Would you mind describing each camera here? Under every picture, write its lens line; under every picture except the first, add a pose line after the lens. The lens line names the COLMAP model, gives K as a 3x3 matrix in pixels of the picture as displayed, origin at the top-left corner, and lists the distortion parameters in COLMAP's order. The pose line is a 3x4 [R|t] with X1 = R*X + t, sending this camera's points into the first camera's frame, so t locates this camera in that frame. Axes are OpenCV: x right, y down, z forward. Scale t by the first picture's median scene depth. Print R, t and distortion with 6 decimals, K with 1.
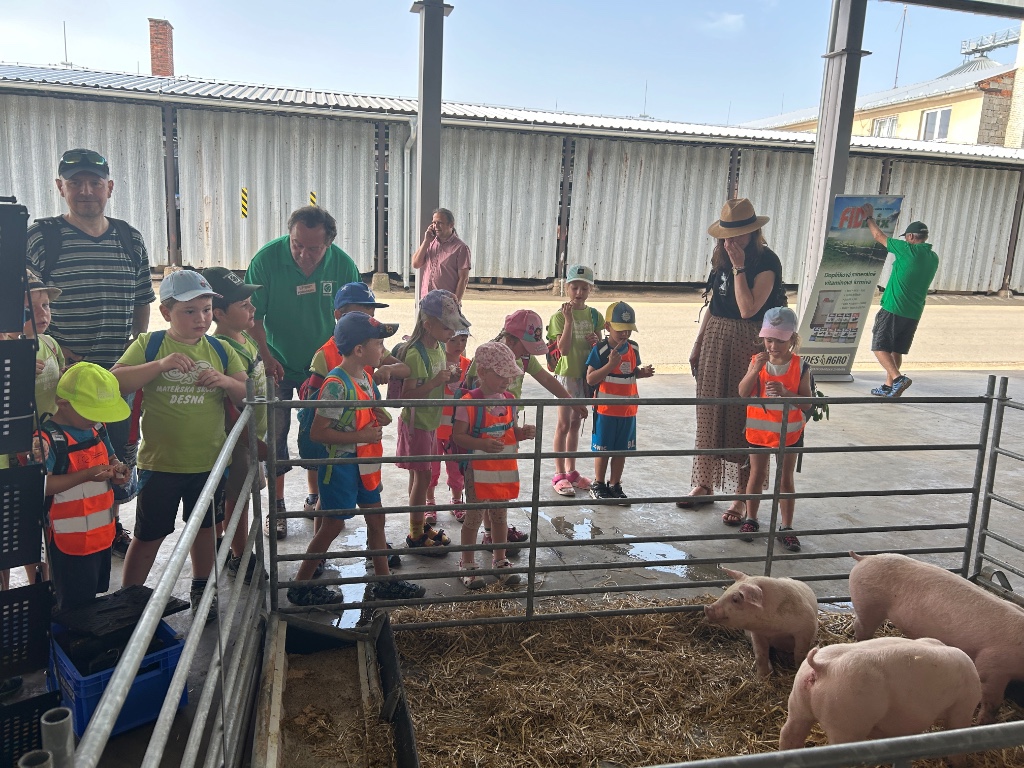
lens RADIAL K [[776.5, 0, 508.1], [0, 776.5, 393.9], [0, 0, 1]] dist [0.034898, -0.047302]
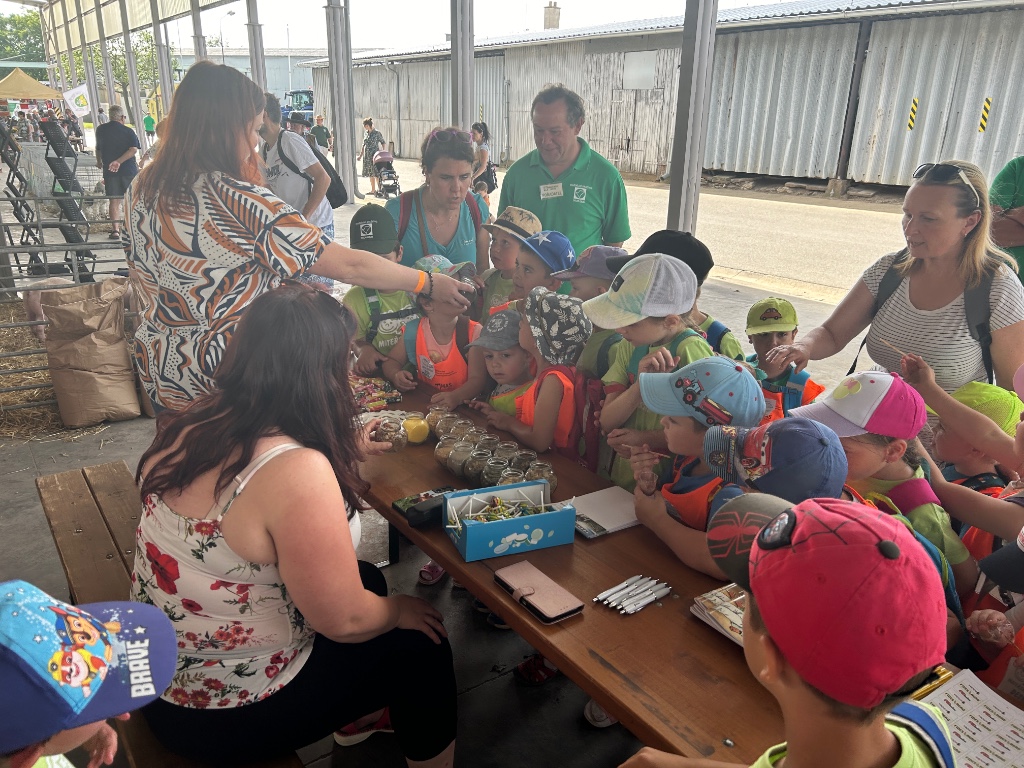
lens RADIAL K [[776.5, 0, 514.8], [0, 776.5, 382.5], [0, 0, 1]] dist [0.034898, -0.047302]
pose [[0.382806, 0.261409, -0.886073, 1.308700], [-0.190348, 0.960869, 0.201240, -0.041876], [0.904006, 0.091626, 0.417585, 0.454855]]
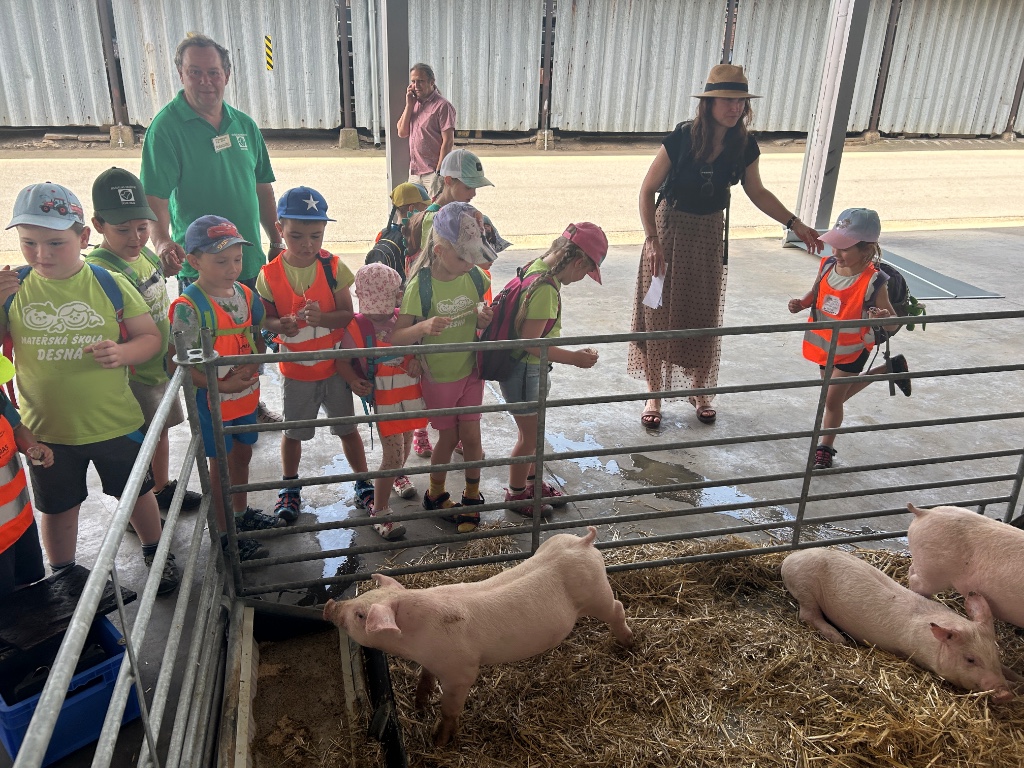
lens RADIAL K [[776.5, 0, 510.5], [0, 776.5, 390.8], [0, 0, 1]] dist [0.034898, -0.047302]
pose [[0.999377, -0.026447, 0.023387, -0.002660], [0.021699, 0.982685, 0.184009, -0.015950], [-0.027848, -0.183387, 0.982646, 0.032915]]
